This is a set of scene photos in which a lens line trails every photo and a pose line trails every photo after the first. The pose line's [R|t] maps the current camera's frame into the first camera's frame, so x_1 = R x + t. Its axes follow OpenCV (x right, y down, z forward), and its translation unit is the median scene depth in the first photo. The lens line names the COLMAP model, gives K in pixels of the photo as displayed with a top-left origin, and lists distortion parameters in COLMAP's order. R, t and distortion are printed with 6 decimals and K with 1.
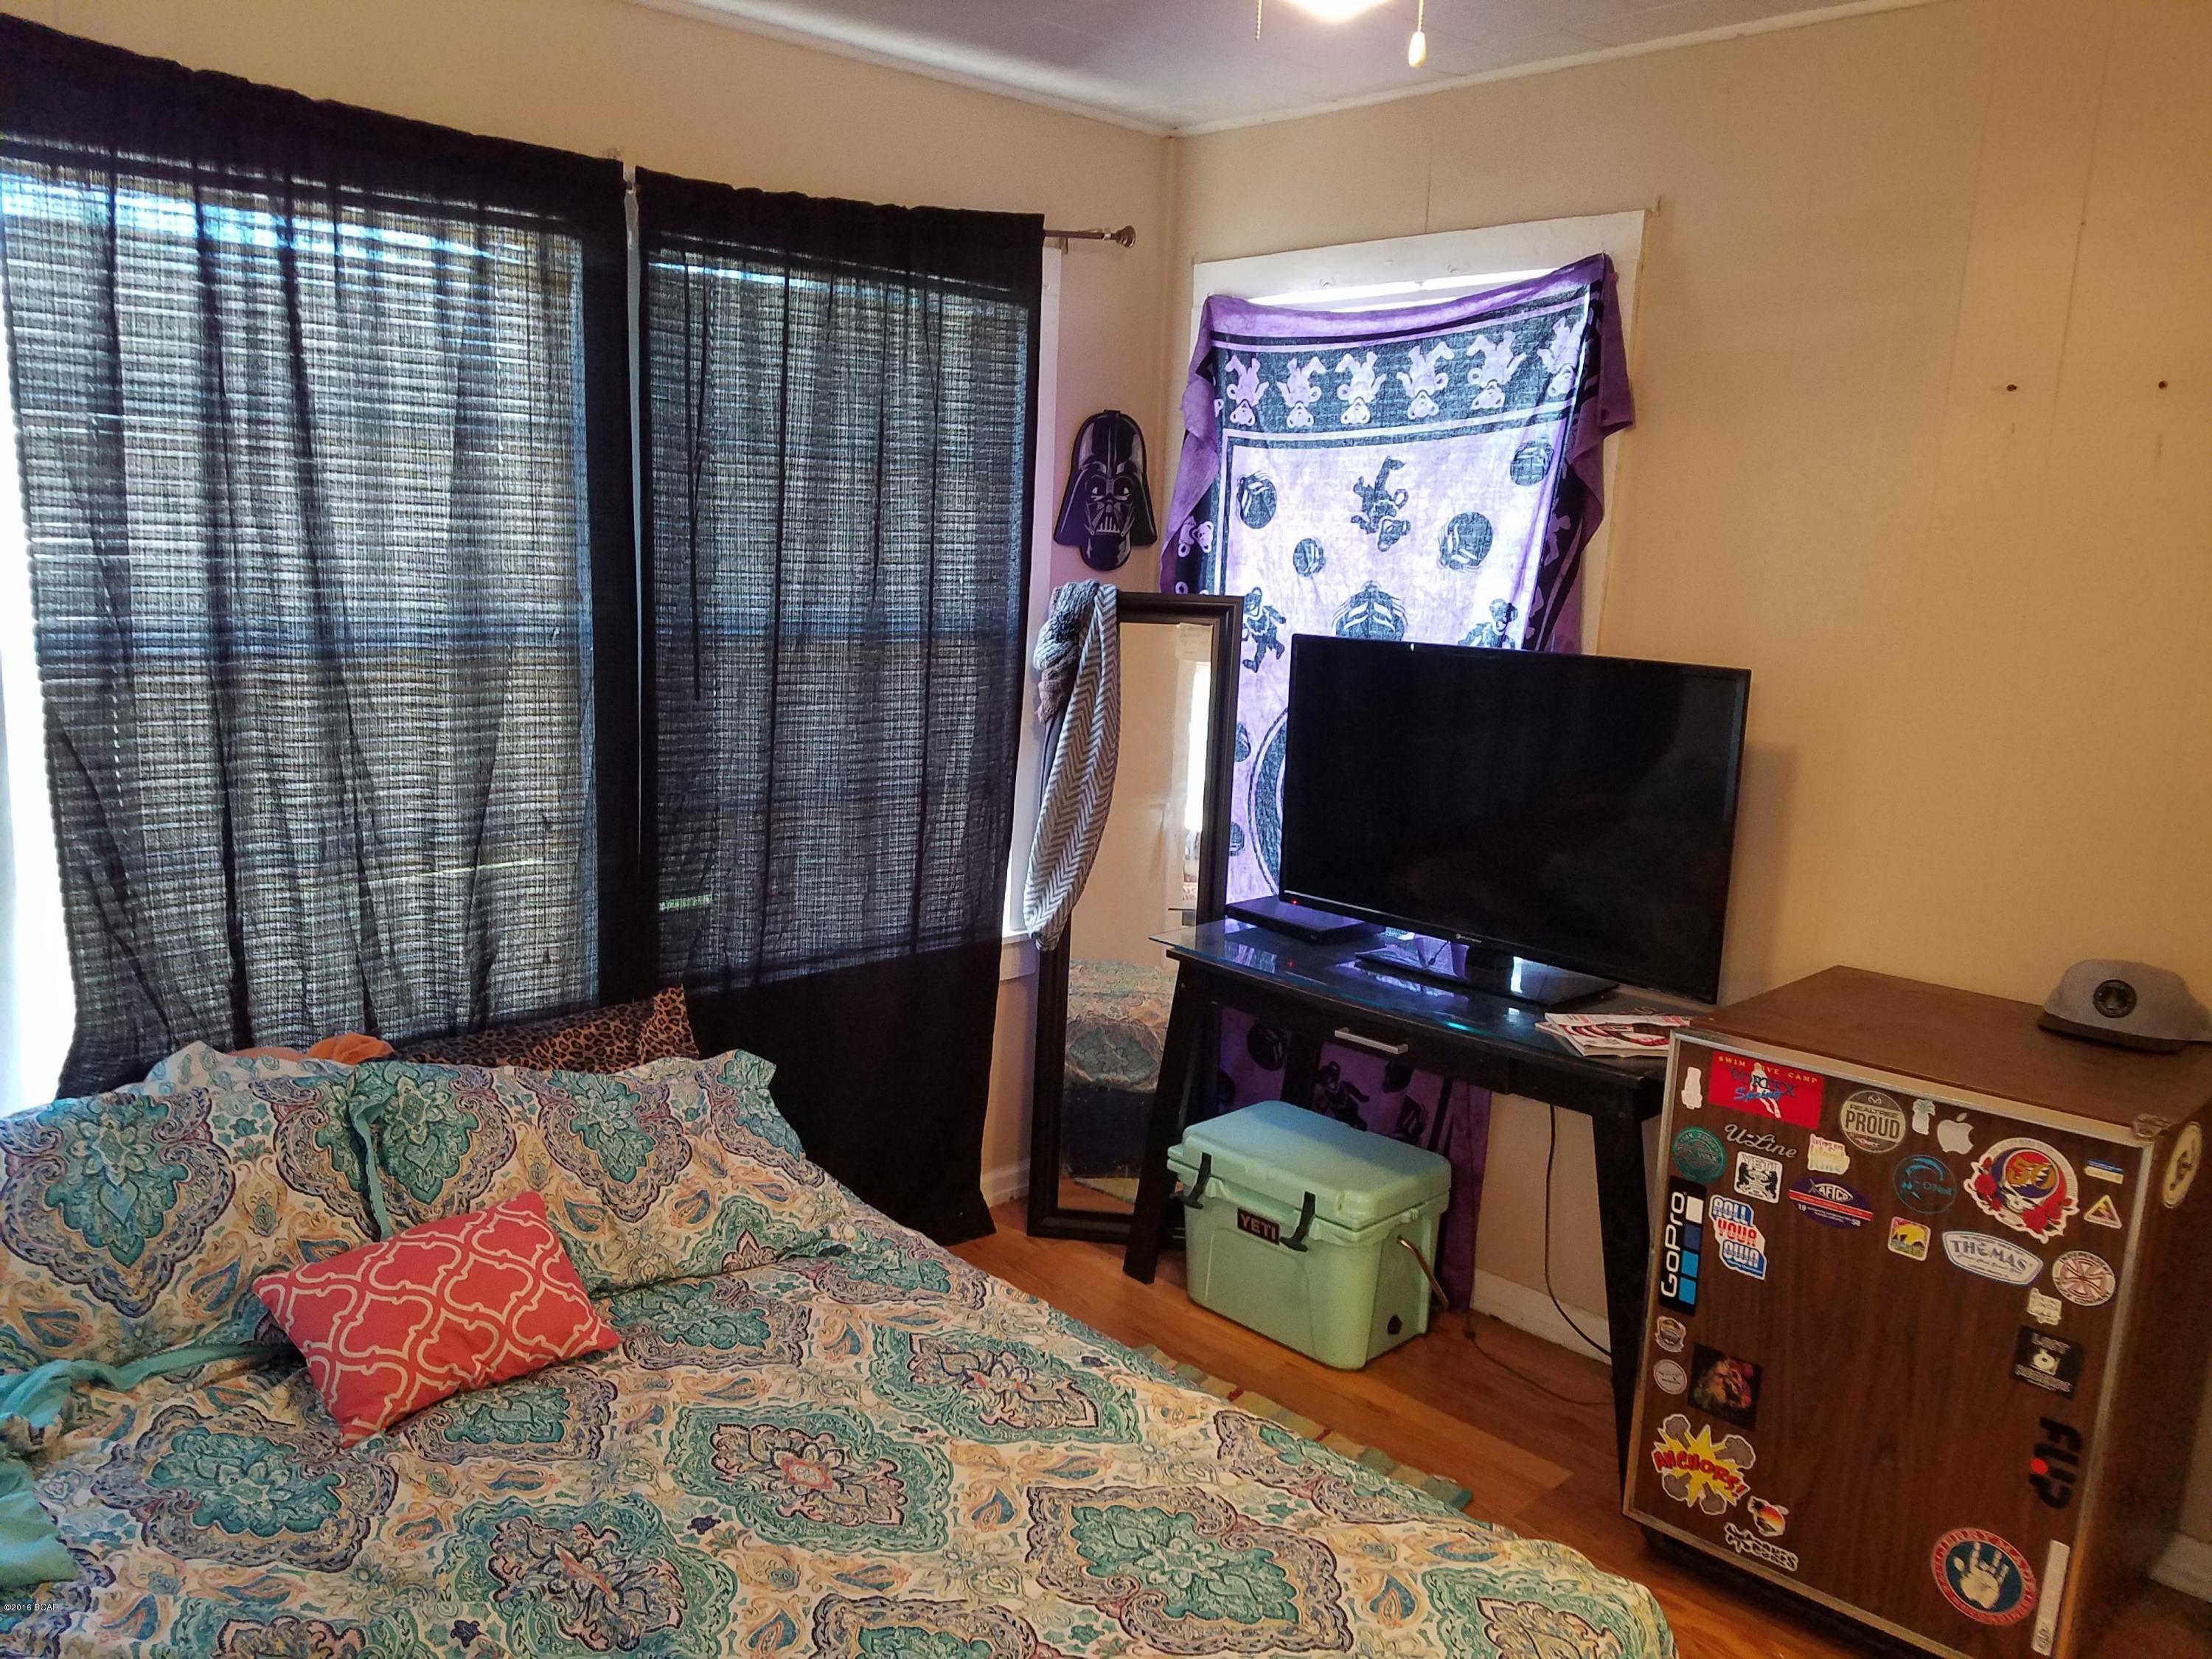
lens RADIAL K [[1710.4, 0, 1090.4], [0, 1710.4, 851.3], [0, 0, 1]] dist [0.086599, -0.111695]
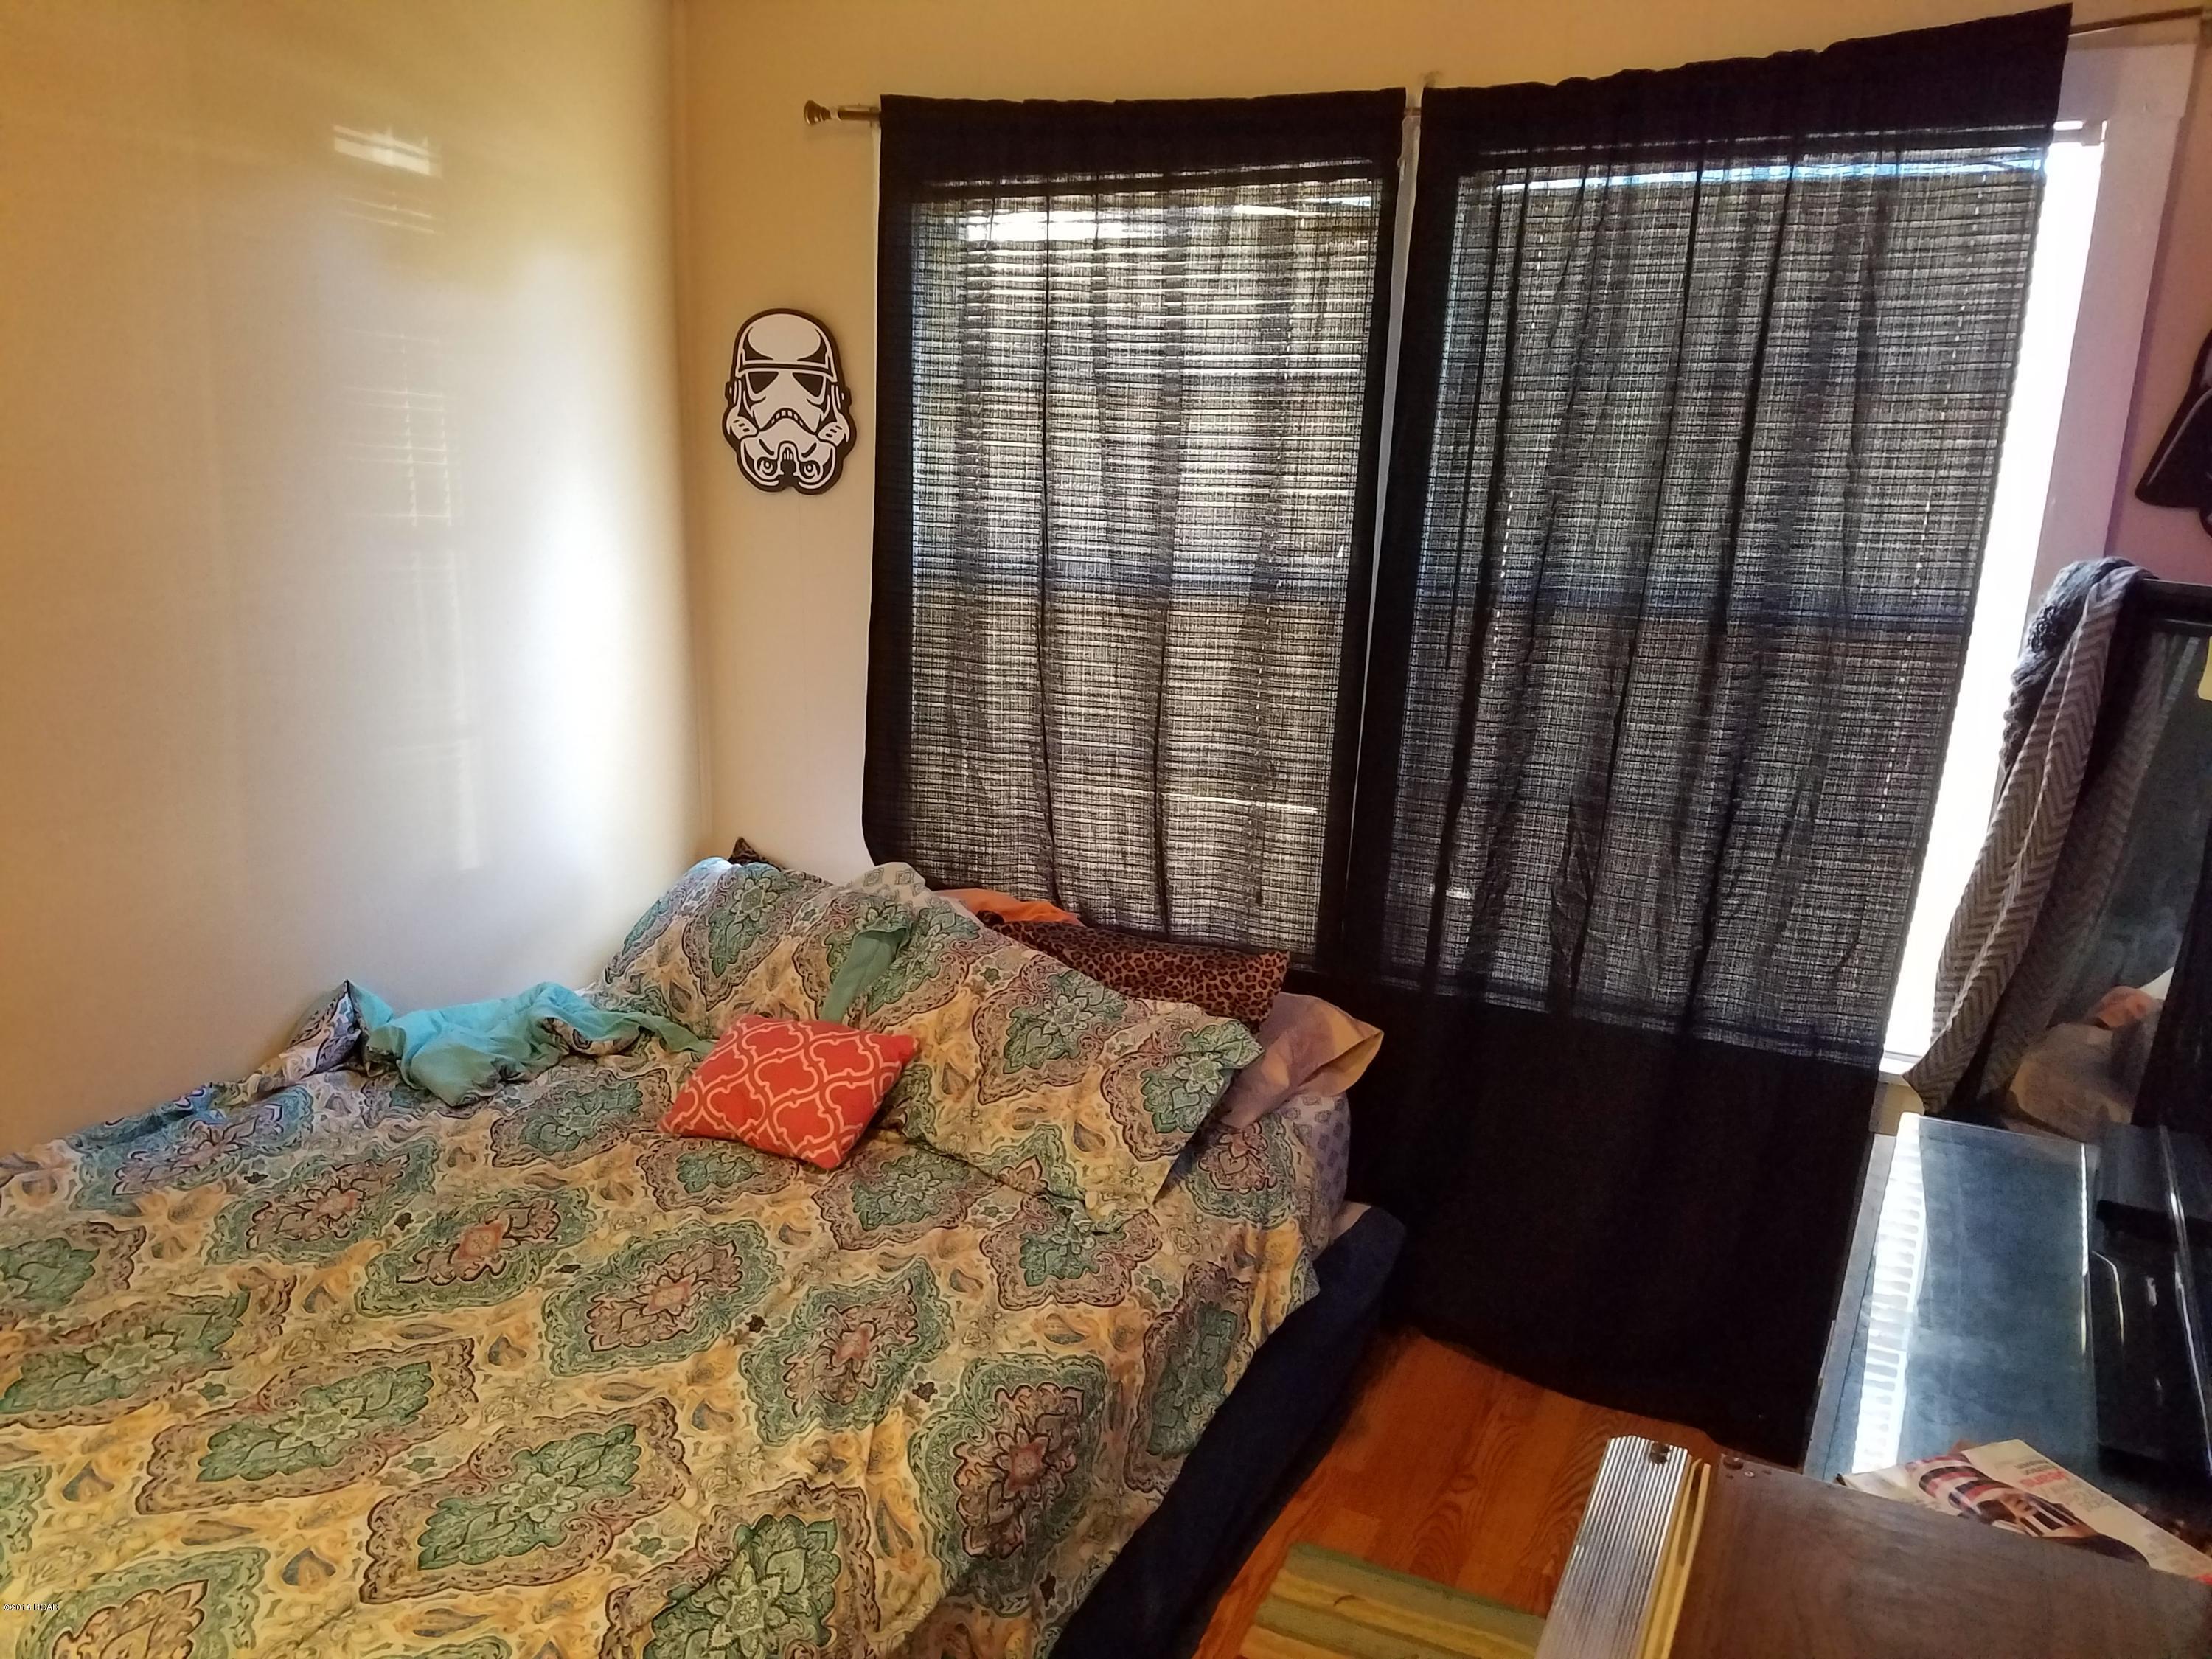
lens RADIAL K [[1710.4, 0, 1090.4], [0, 1710.4, 851.3], [0, 0, 1]] dist [0.086599, -0.111695]
pose [[0.319706, 0.196804, -0.926853, 0.692658], [-0.196247, 0.970734, 0.138429, -0.099528], [0.926971, 0.137635, 0.348972, 0.623650]]
